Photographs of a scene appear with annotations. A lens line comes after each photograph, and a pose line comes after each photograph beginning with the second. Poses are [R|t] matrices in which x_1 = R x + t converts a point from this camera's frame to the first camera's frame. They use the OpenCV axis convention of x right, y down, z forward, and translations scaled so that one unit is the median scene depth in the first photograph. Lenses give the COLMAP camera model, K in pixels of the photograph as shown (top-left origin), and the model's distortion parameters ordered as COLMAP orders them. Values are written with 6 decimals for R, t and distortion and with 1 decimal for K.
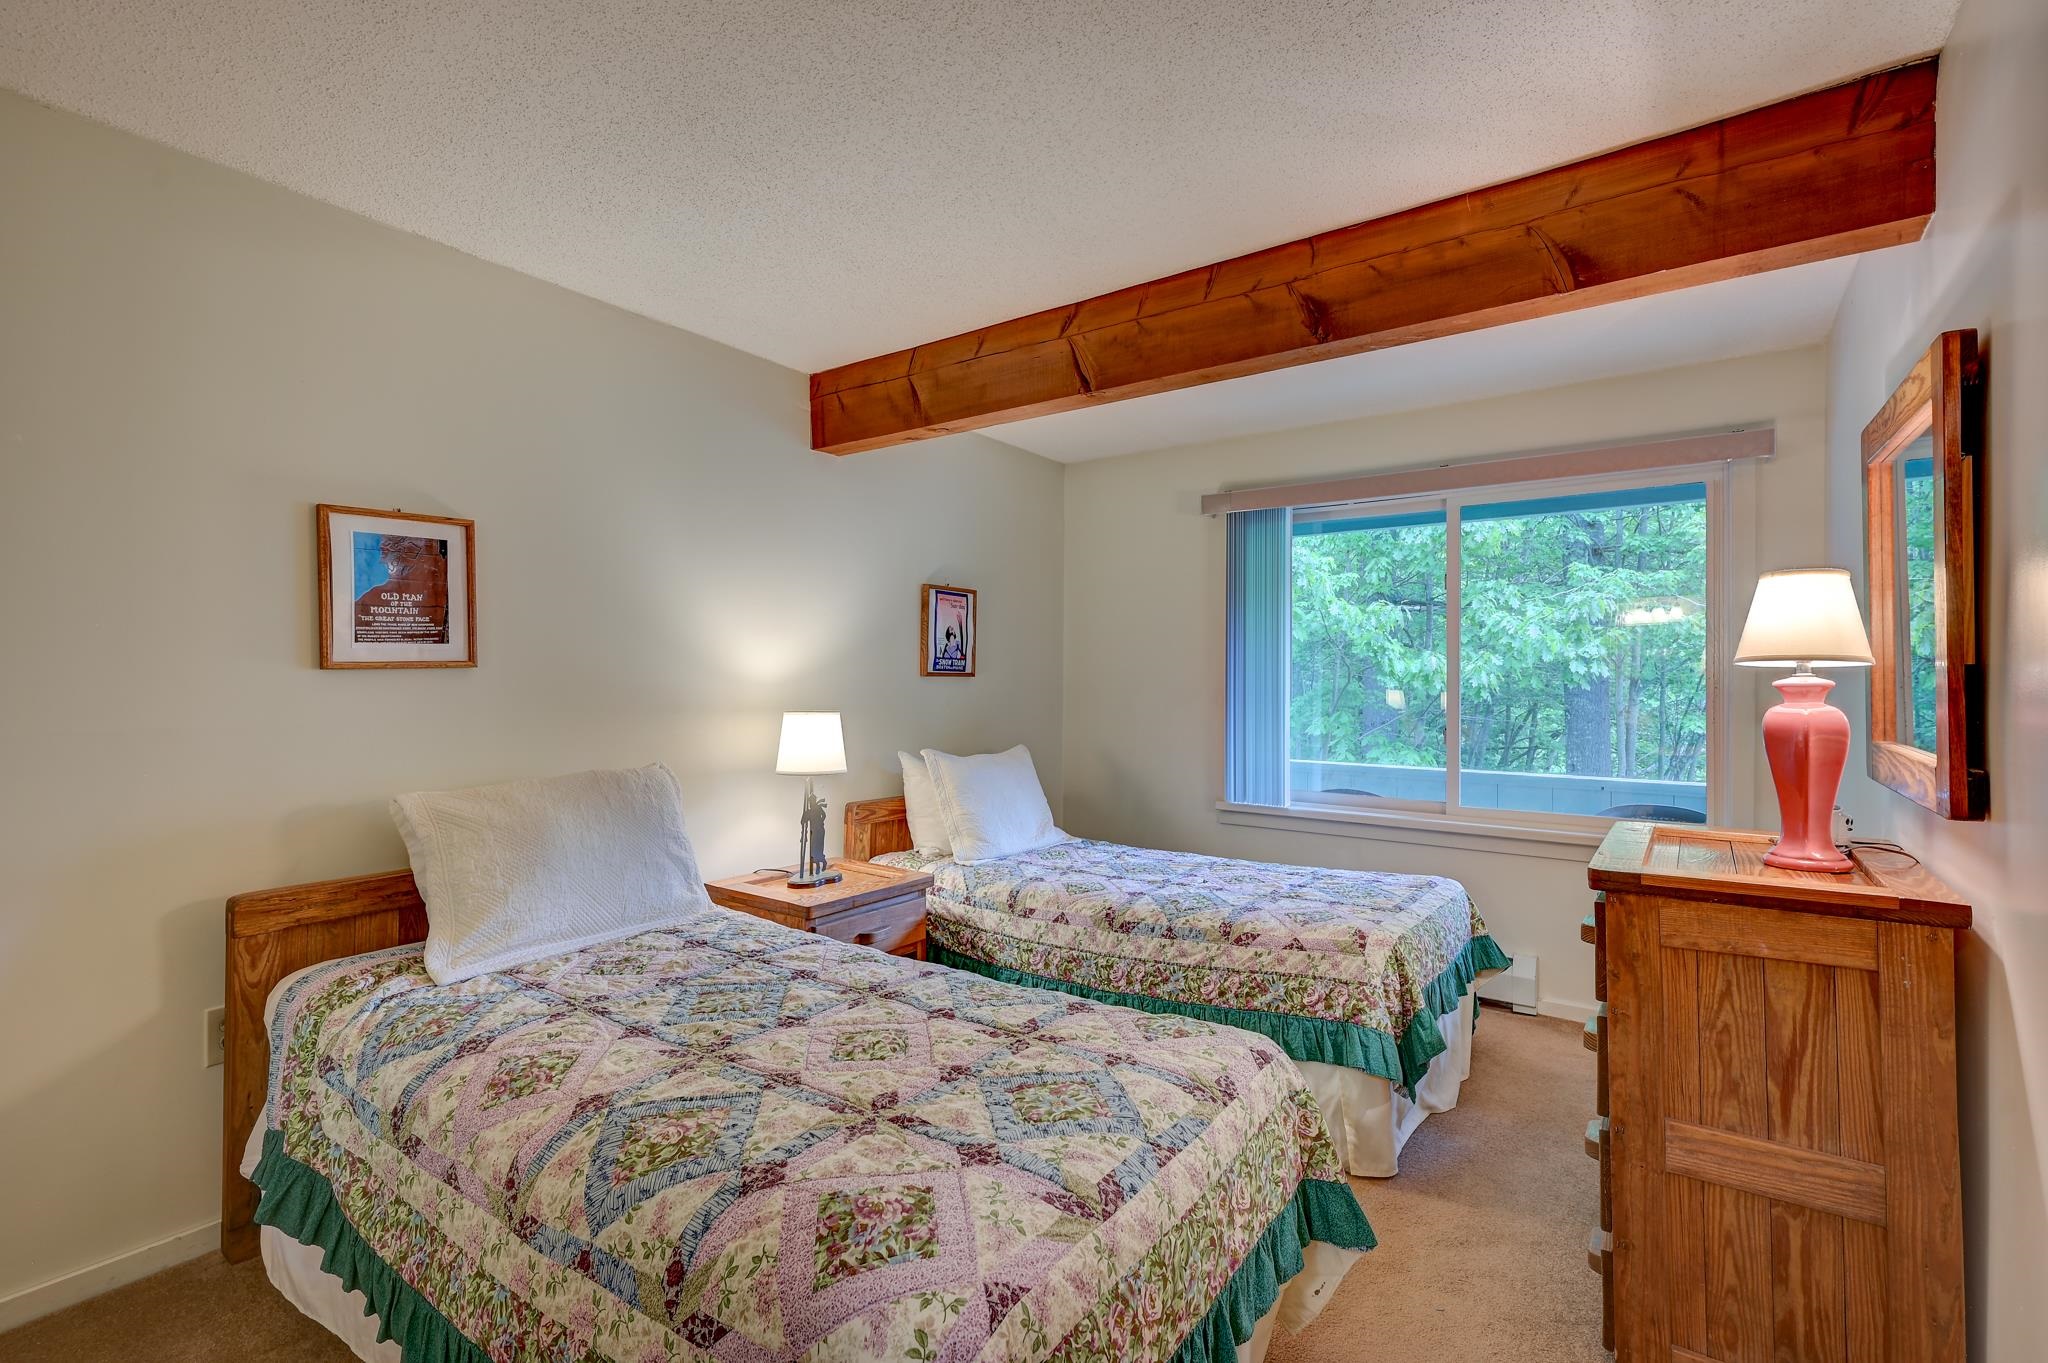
lens RADIAL K [[915.4, 0, 1010.1], [0, 915.4, 673.2], [0, 0, 1]] dist [-0.001792, 0.001866]
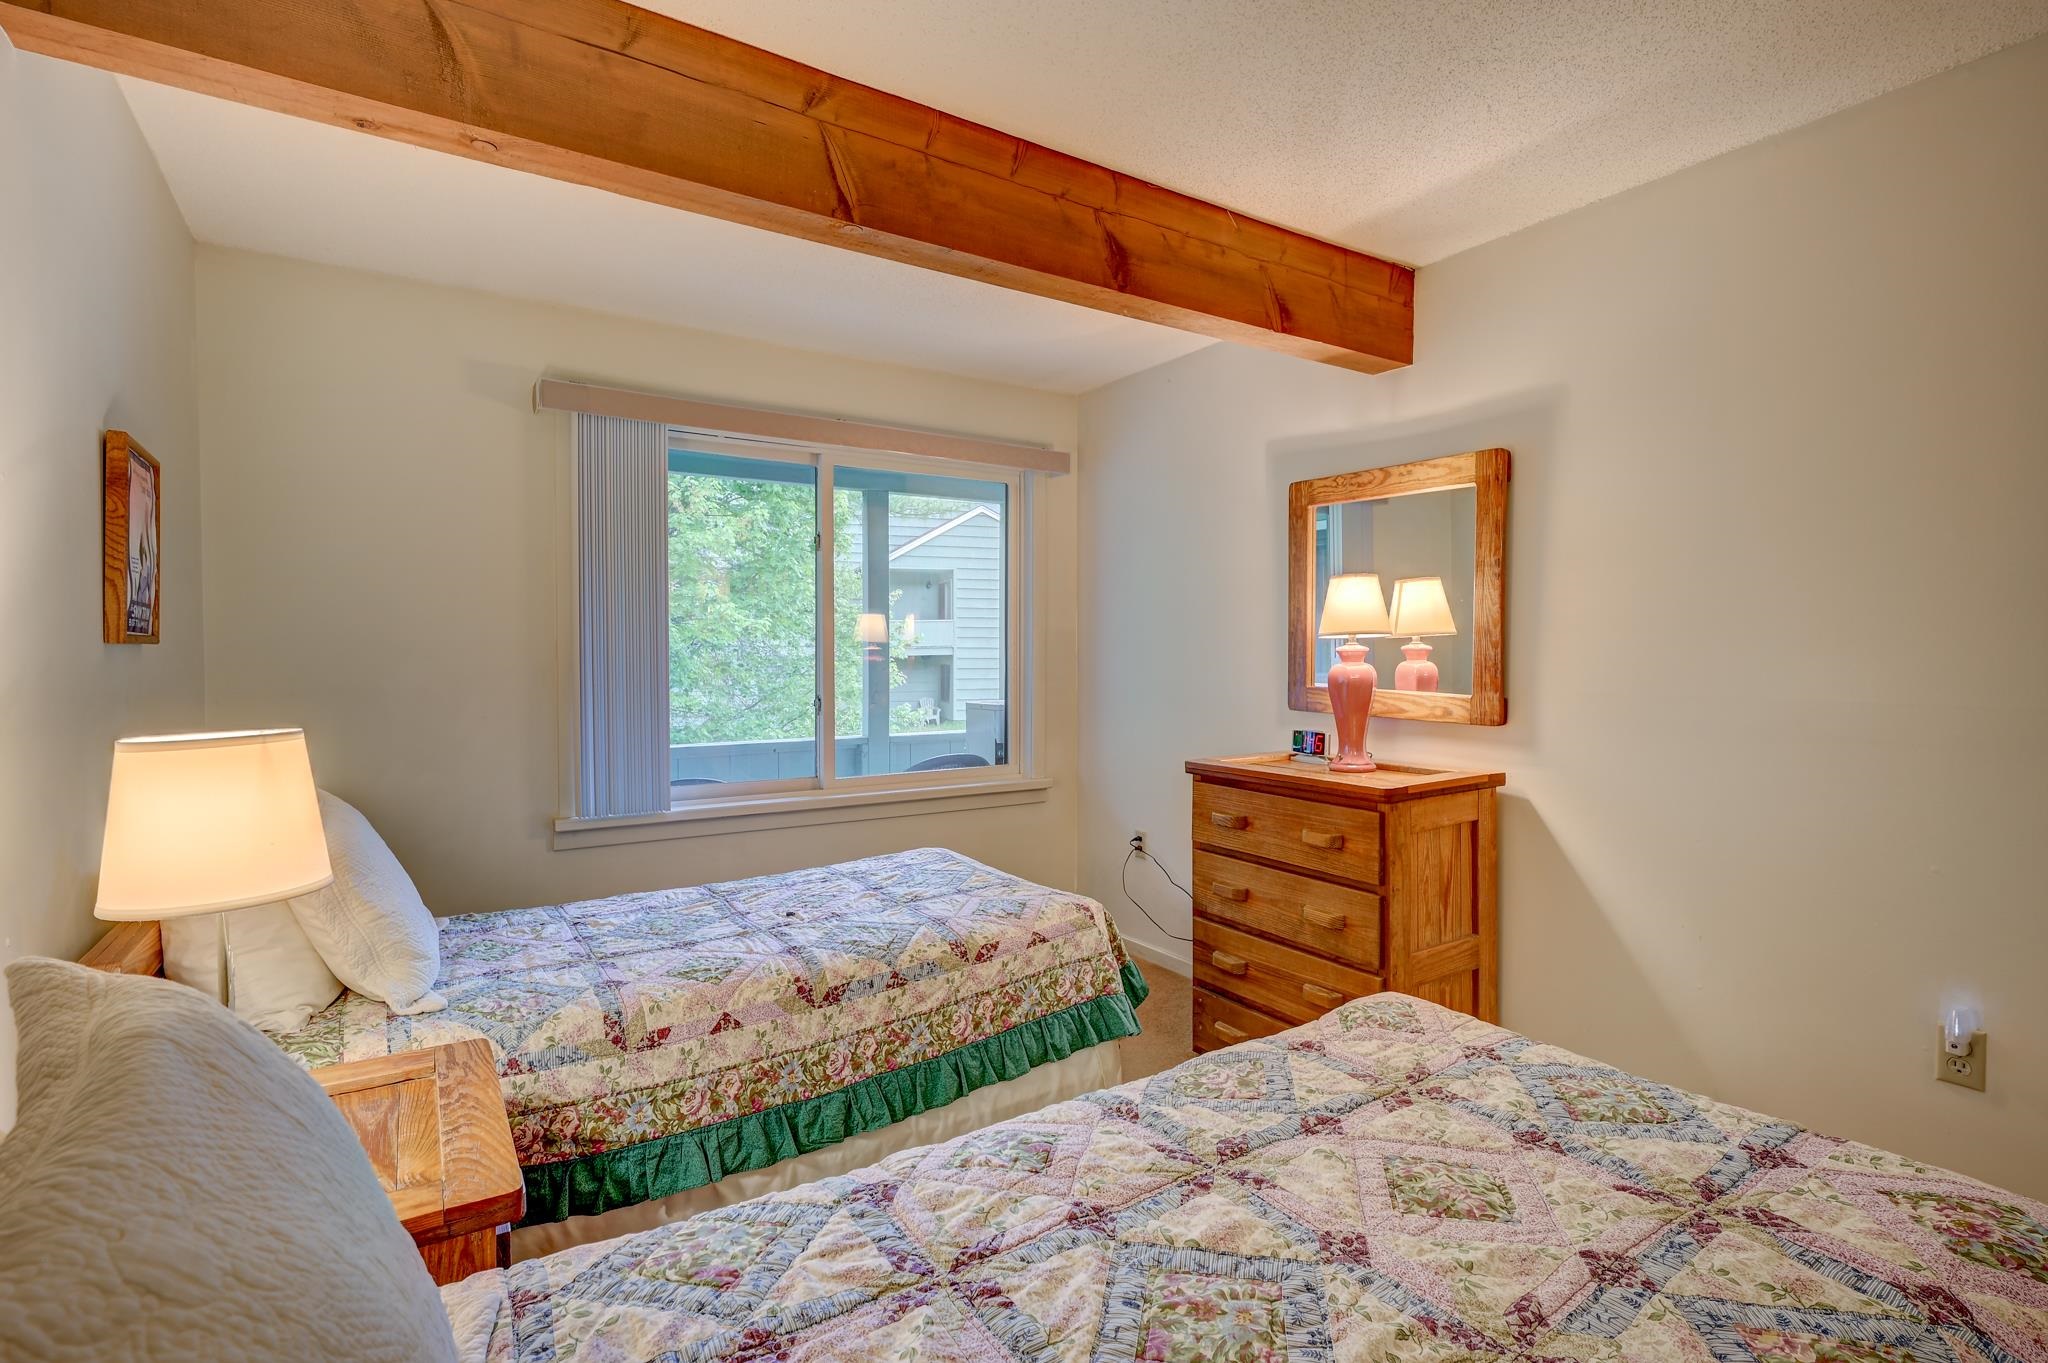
lens RADIAL K [[988.9, 0, 1016.8], [0, 988.9, 670.8], [0, 0, 1]] dist [-0.000916, 0.000544]
pose [[0.346413, -0.025206, 0.937744, -0.613025], [-0.005327, 0.999570, 0.028836, 0.001927], [-0.938067, -0.014985, 0.346129, 0.685054]]
